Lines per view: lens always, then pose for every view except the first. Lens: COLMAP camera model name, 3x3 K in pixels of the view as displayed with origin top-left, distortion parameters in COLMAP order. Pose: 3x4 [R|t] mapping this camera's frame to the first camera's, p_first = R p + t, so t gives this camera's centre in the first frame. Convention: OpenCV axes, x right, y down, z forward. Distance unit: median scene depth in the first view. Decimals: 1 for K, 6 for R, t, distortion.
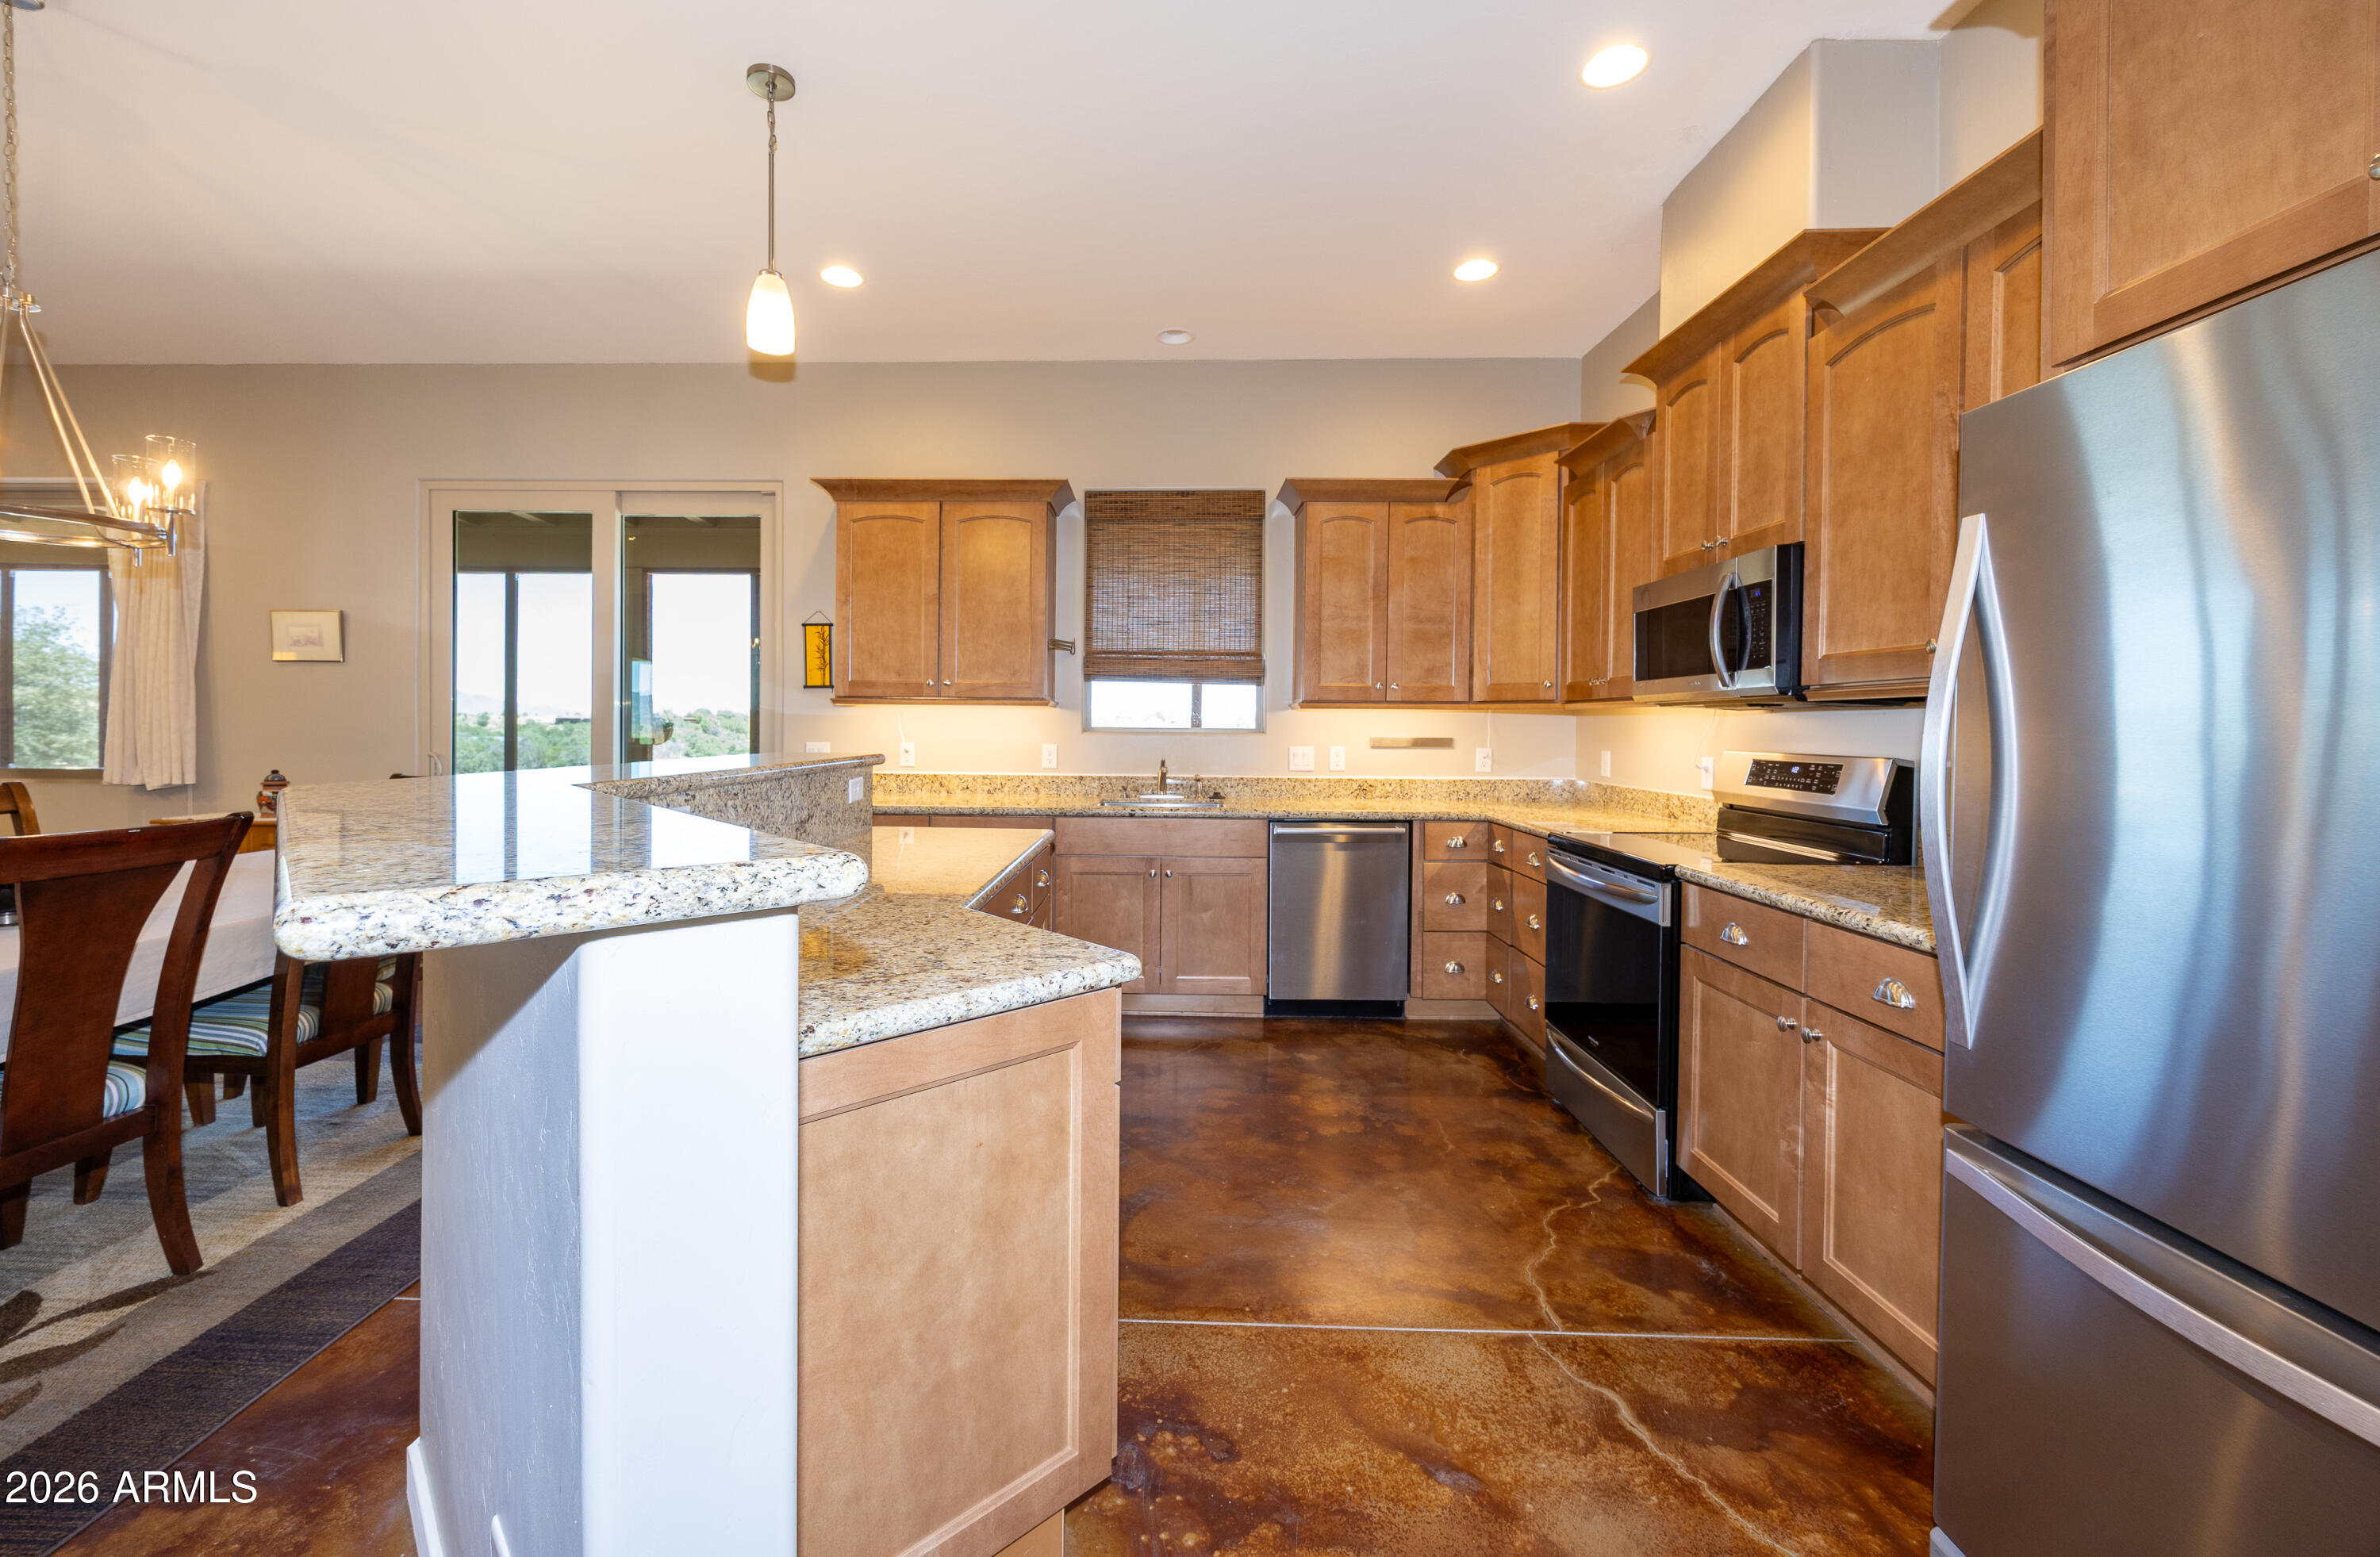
lens RADIAL K [[989.8, 0, 1100.7], [0, 989.8, 770.5], [0, 0, 1]] dist [-0.000612, -0.000125]
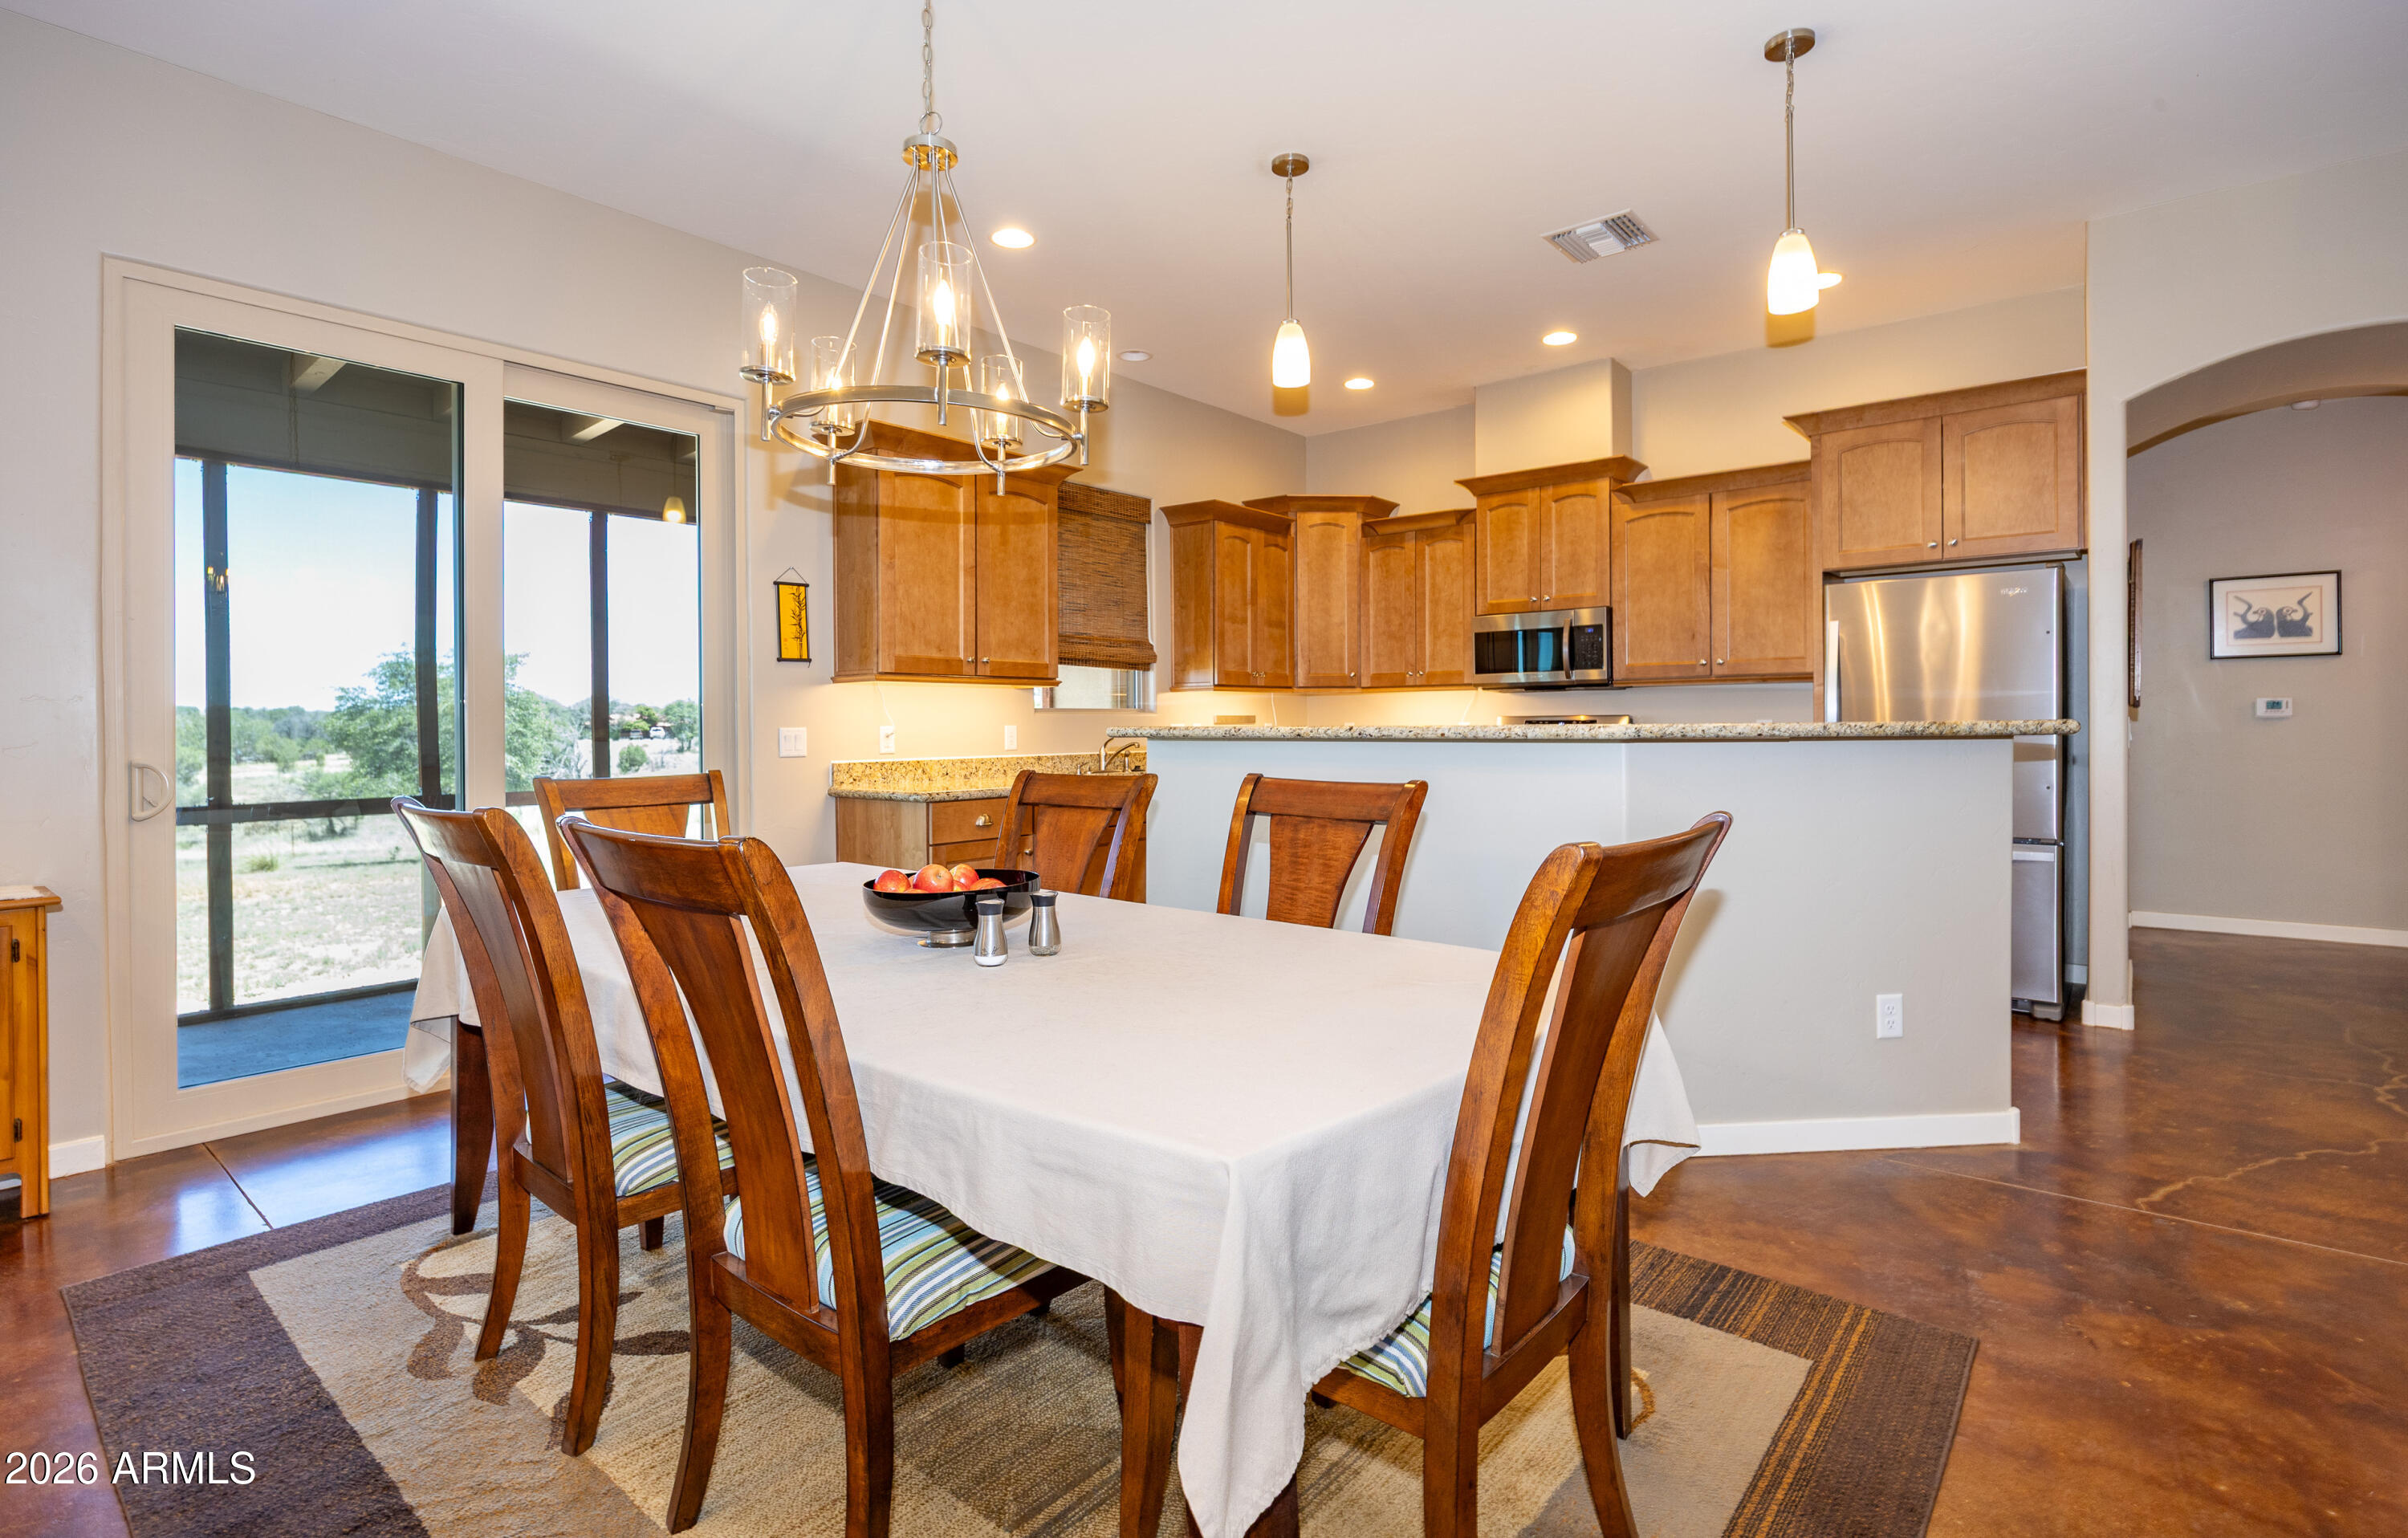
lens RADIAL K [[1121.0, 0, 1204.0], [0, 1121.0, 769.0], [0, 0, 1]] dist [0.000145, -0.000166]
pose [[0.594296, -0.054780, 0.802379, -1.397256], [0.045373, 0.998372, 0.034555, -0.016499], [-0.802966, 0.015870, 0.595814, 0.275398]]
